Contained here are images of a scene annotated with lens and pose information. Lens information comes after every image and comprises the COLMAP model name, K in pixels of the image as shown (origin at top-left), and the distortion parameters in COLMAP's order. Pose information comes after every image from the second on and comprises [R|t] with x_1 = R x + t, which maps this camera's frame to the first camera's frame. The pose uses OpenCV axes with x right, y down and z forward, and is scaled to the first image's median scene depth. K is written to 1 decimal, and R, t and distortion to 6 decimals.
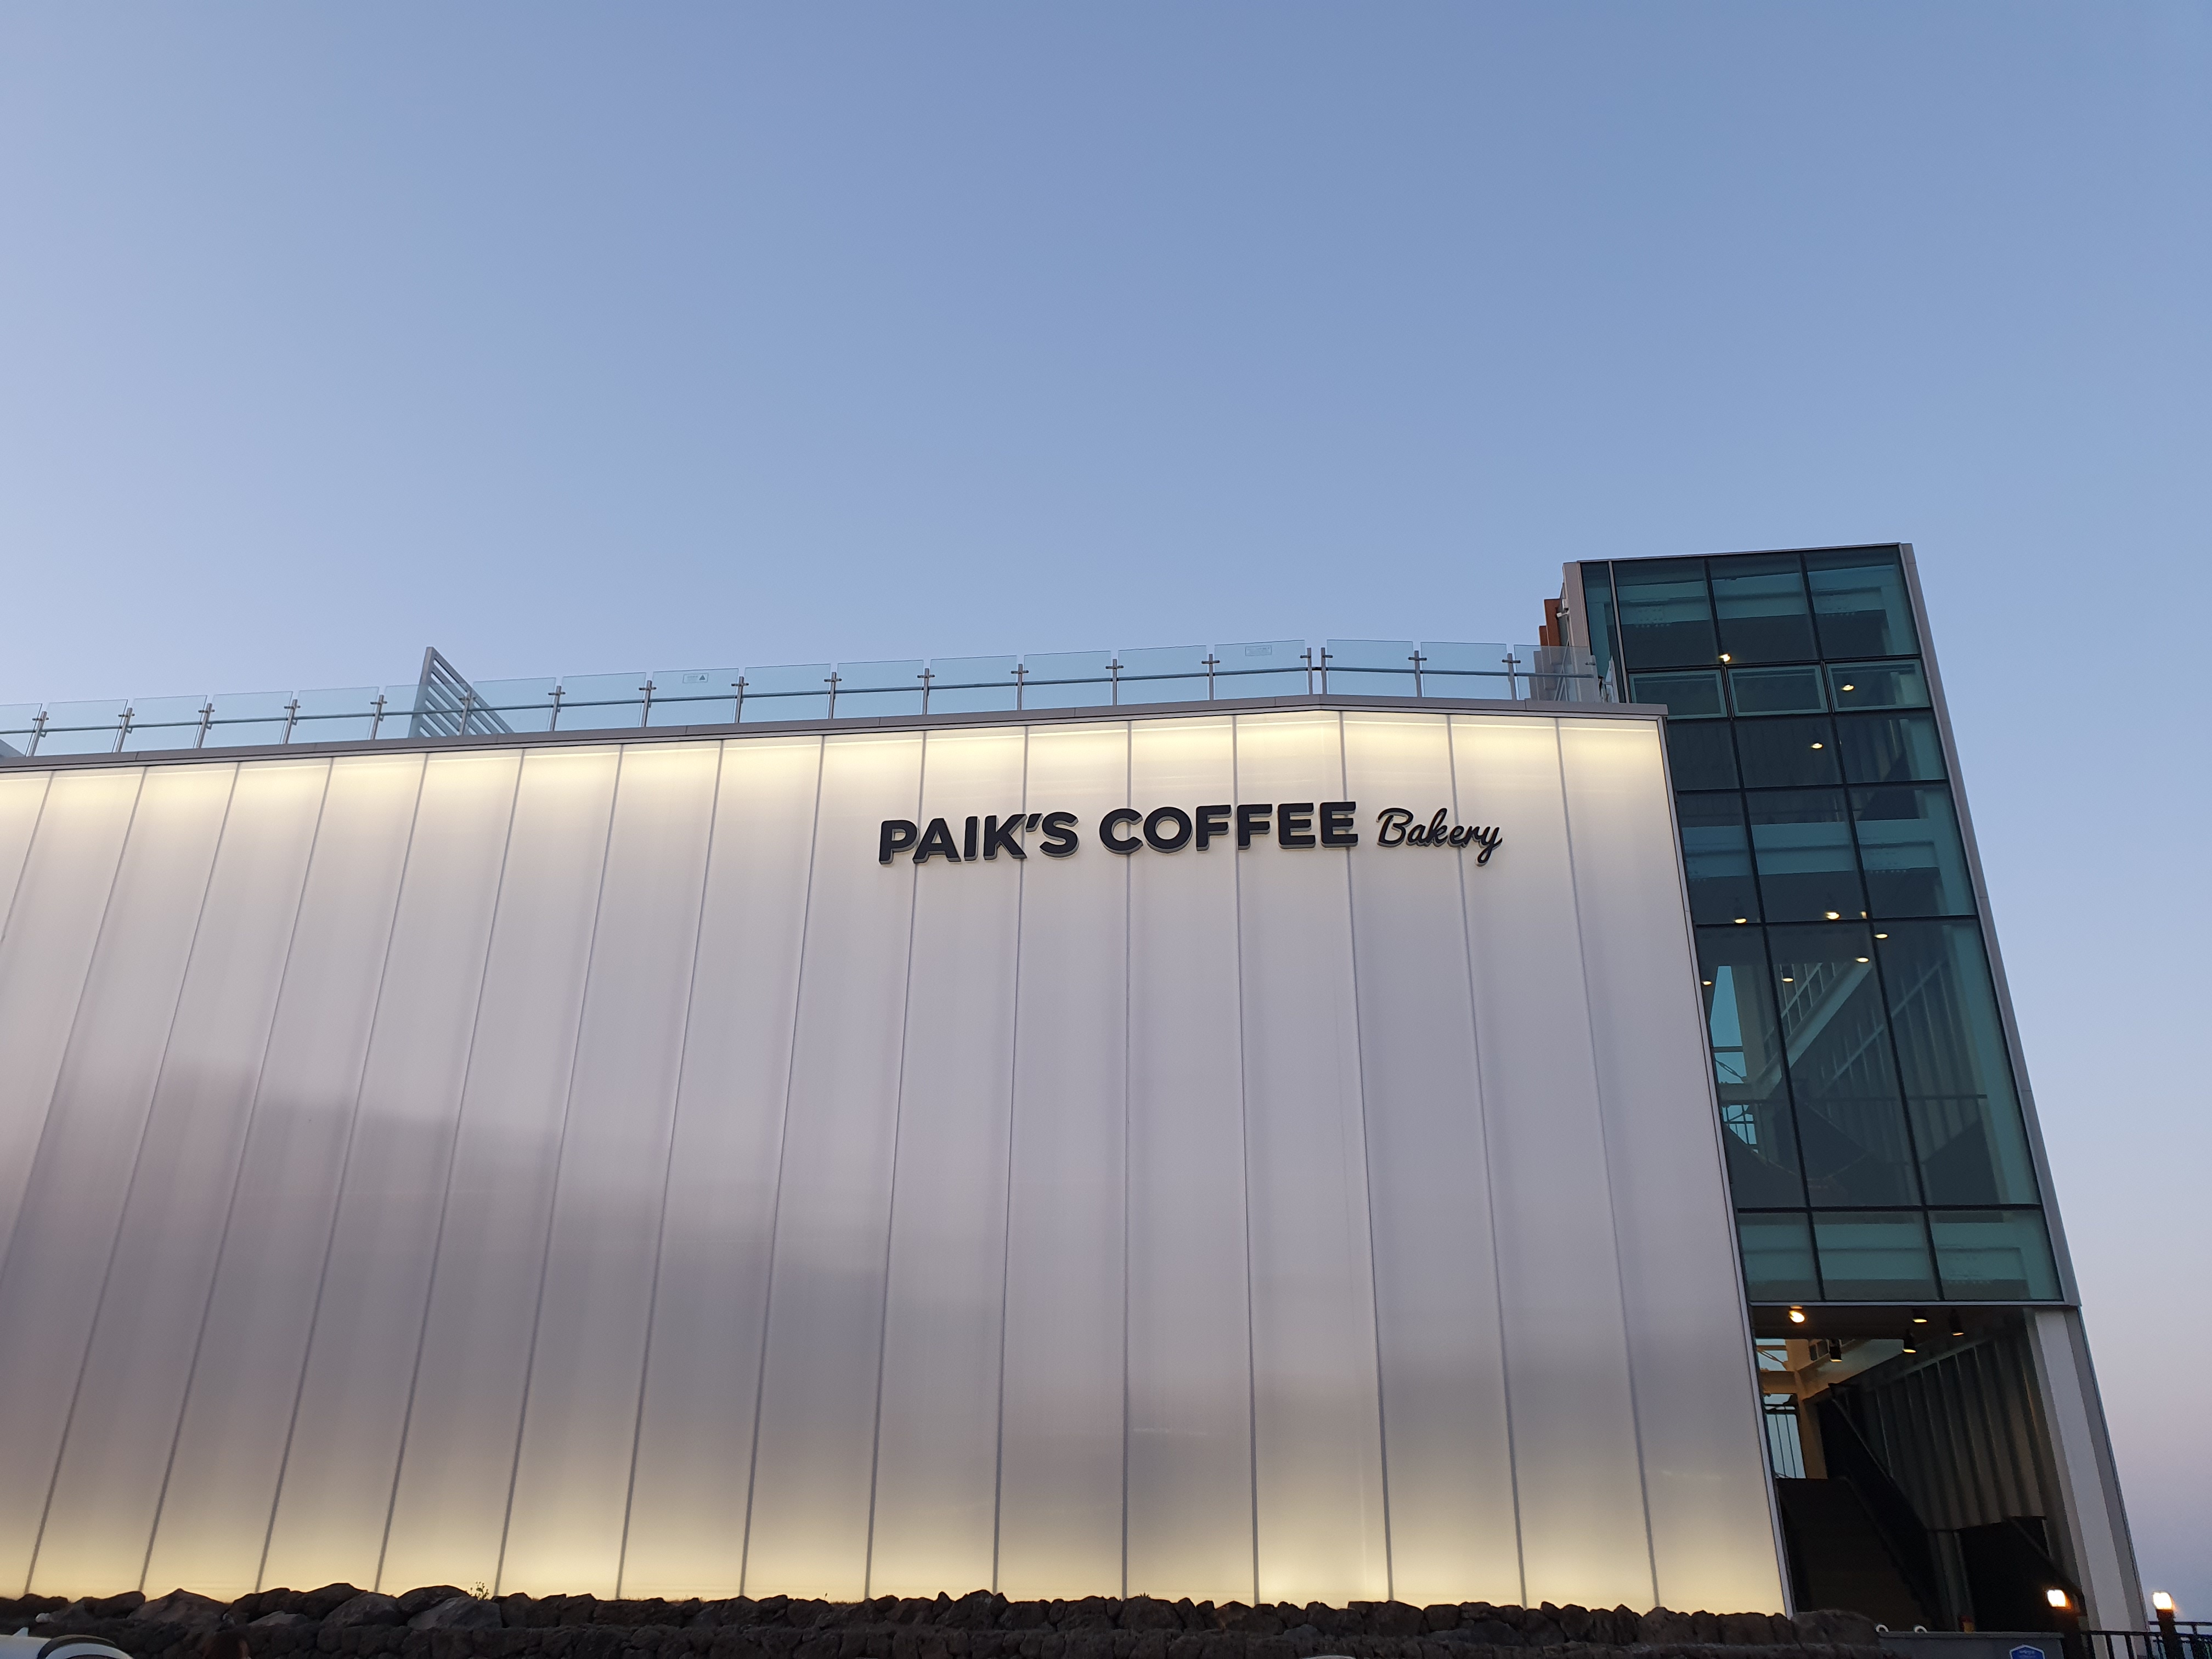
lens RADIAL K [[1738.6, 0, 1113.0], [0, 1738.6, 805.0], [0, 0, 1]] dist [0.033933, -0.018177]
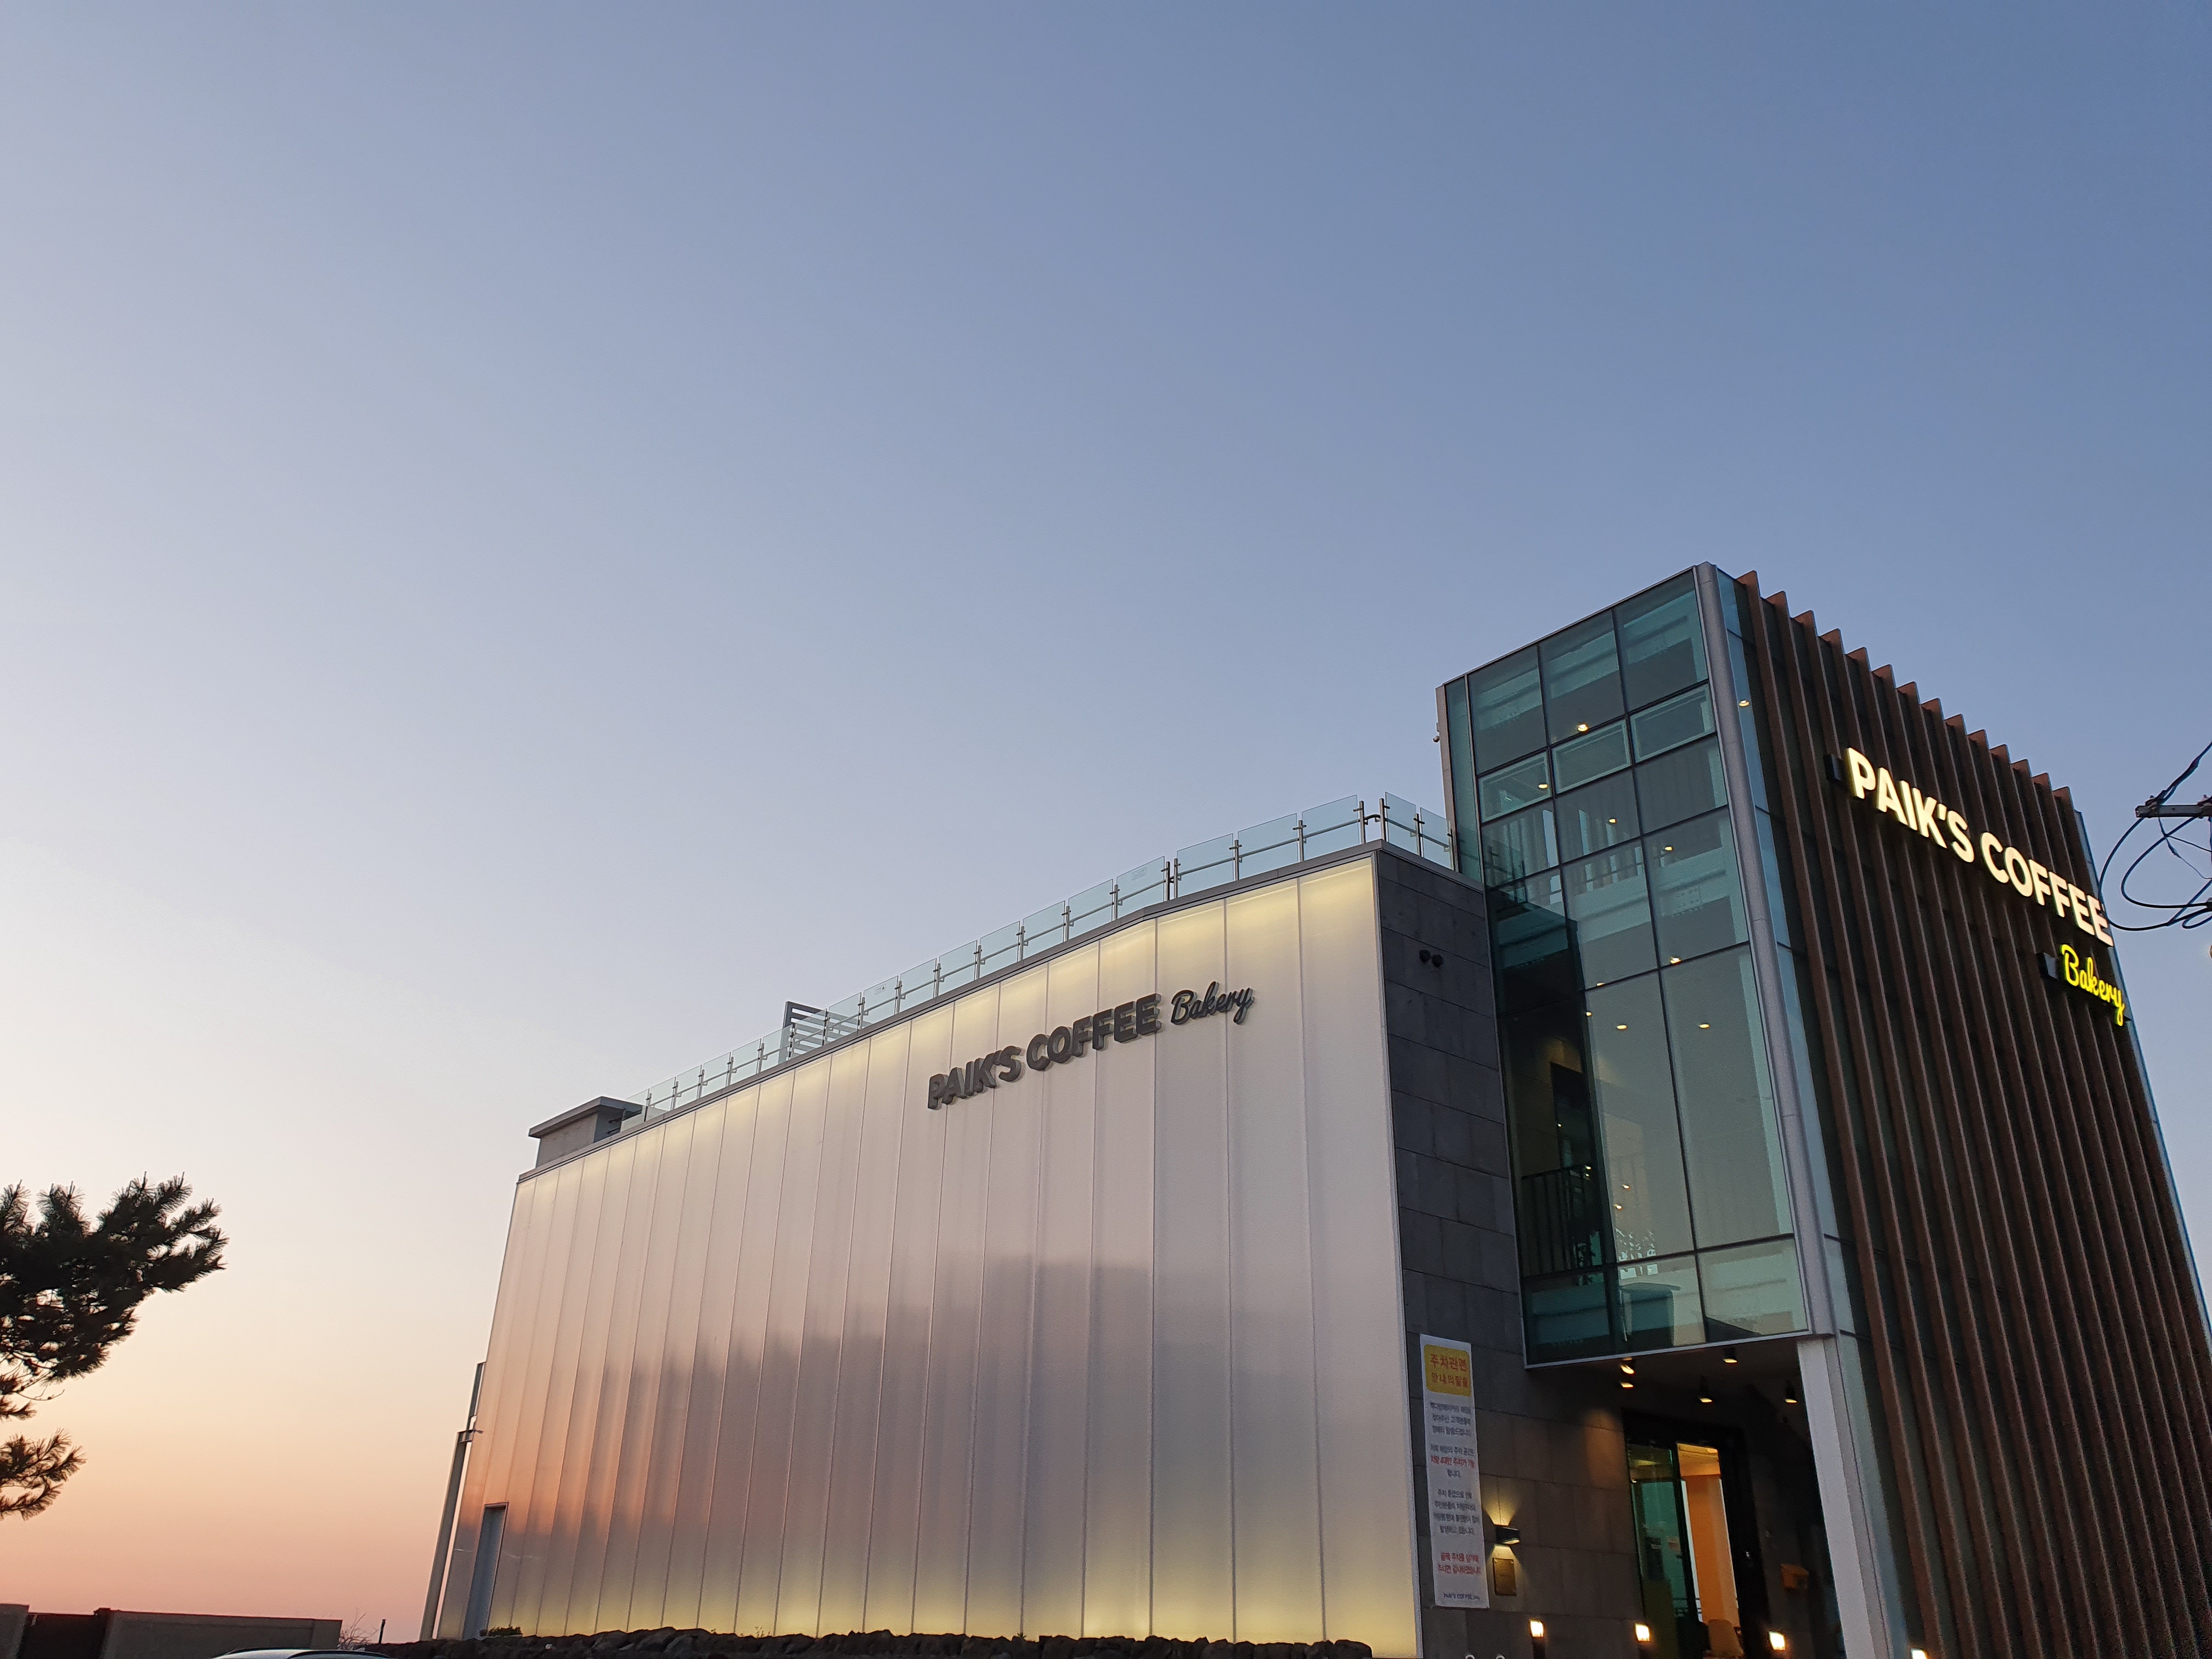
lens RADIAL K [[1738.6, 0, 1109.3], [0, 1738.6, 840.4], [0, 0, 1]] dist [0.033933, -0.018177]
pose [[0.736948, -0.280552, -0.614979, 0.908604], [0.268142, 0.956488, -0.115024, 0.027558], [0.620490, -0.080135, 0.780109, 0.017545]]
